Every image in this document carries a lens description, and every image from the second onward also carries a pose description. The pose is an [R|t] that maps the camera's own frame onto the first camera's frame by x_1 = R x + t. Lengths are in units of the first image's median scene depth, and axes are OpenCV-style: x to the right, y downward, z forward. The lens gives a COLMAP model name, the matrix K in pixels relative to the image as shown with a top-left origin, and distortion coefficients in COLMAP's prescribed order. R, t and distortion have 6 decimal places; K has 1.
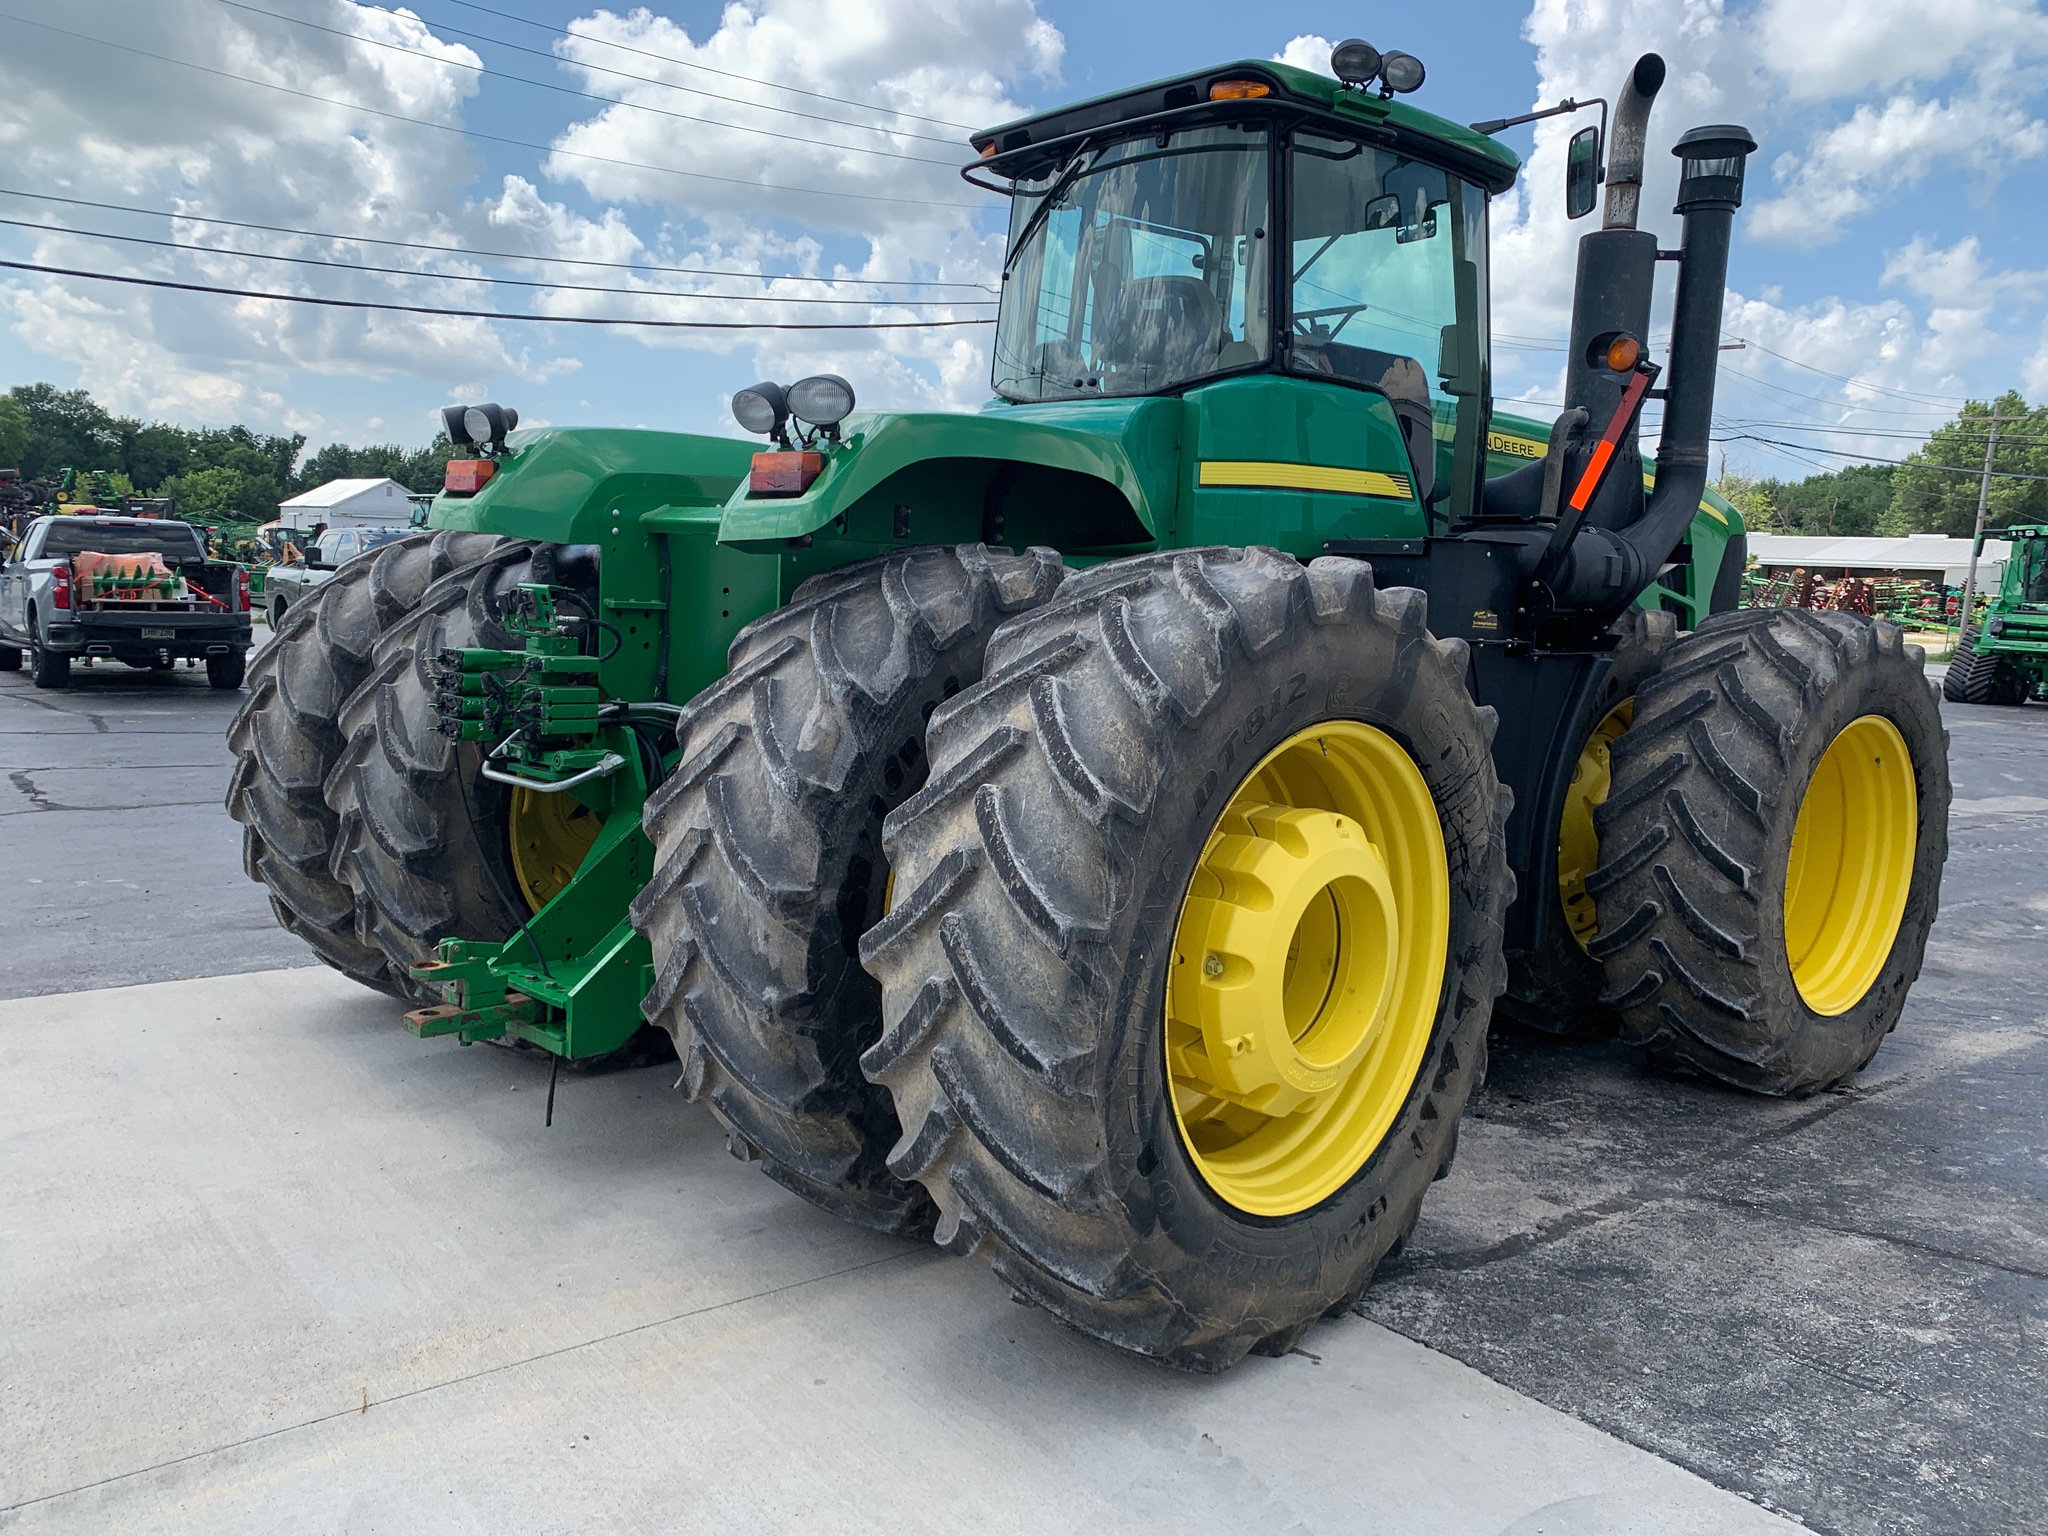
lens RADIAL K [[1579.9, 0, 1026.1], [0, 1579.9, 715.6], [0, 0, 1]] dist [0.003763, 0.003630]
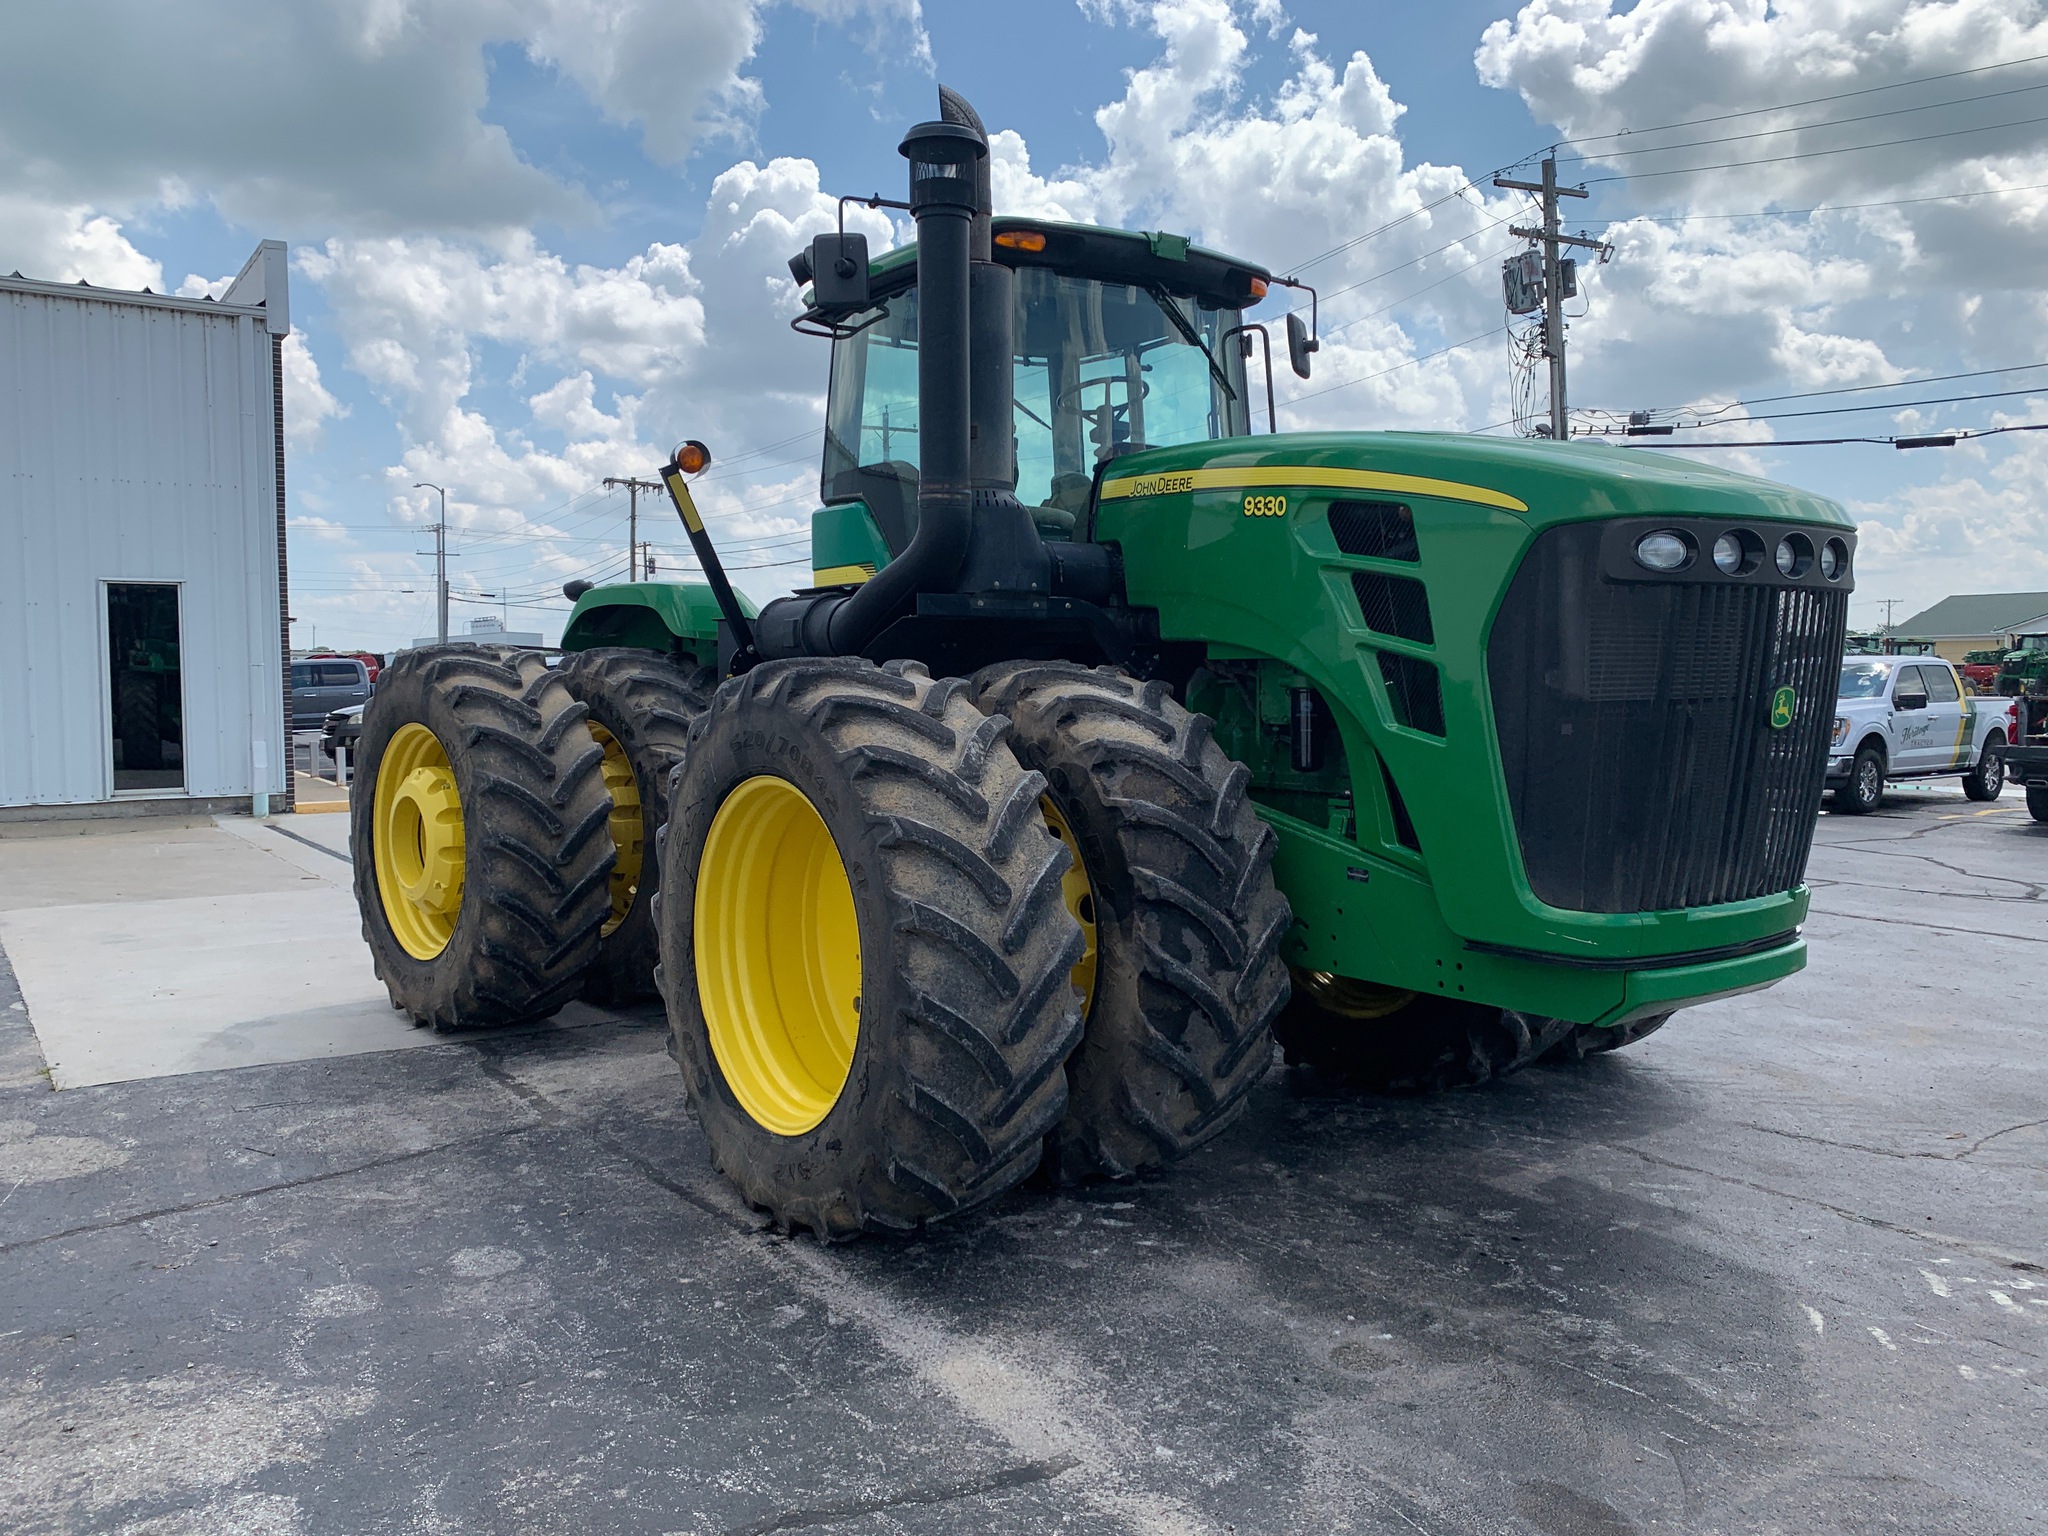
lens RADIAL K [[1574.4, 0, 1037.4], [0, 1574.4, 729.6], [0, 0, 1]] dist [0.005172, 0.000813]
pose [[-0.067795, -0.008400, -0.997664, 1.629259], [-0.094103, 0.995561, -0.001987, -0.044890], [0.993252, 0.093748, -0.068284, 1.428972]]
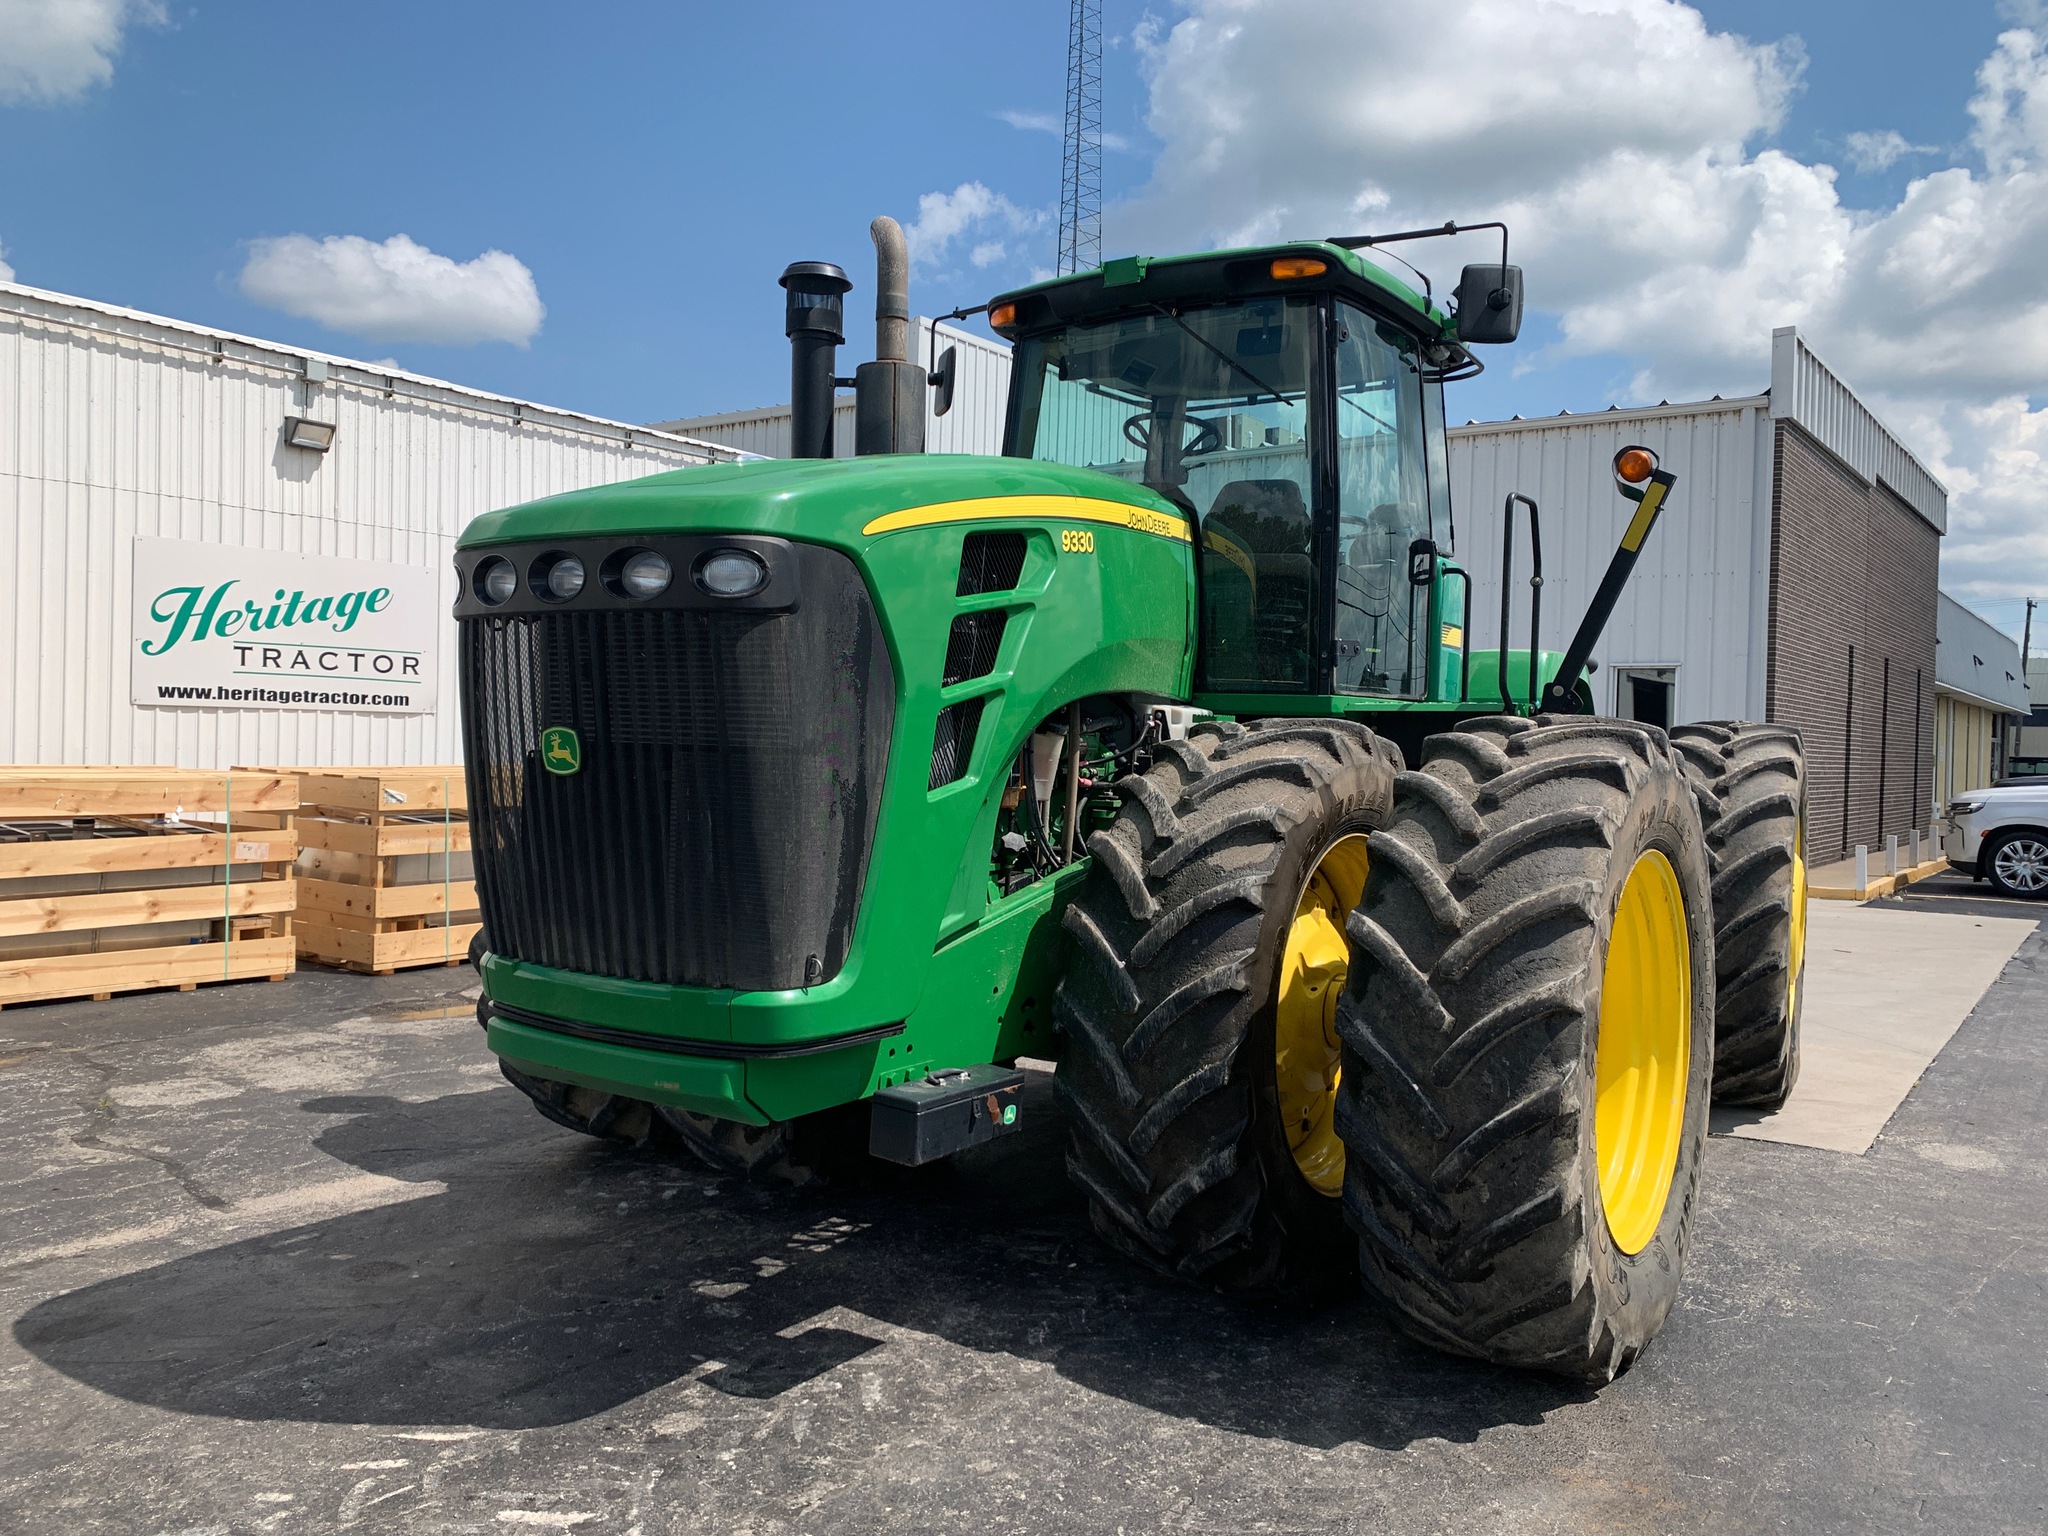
lens RADIAL K [[1570.3, 0, 1004.3], [0, 1570.3, 748.2], [0, 0, 1]] dist [0.008173, 0.001088]
pose [[-0.967864, -0.070999, -0.241244, 0.667850], [-0.094482, 0.991700, 0.087197, -0.189850], [0.233050, 0.107188, -0.966539, 2.598630]]
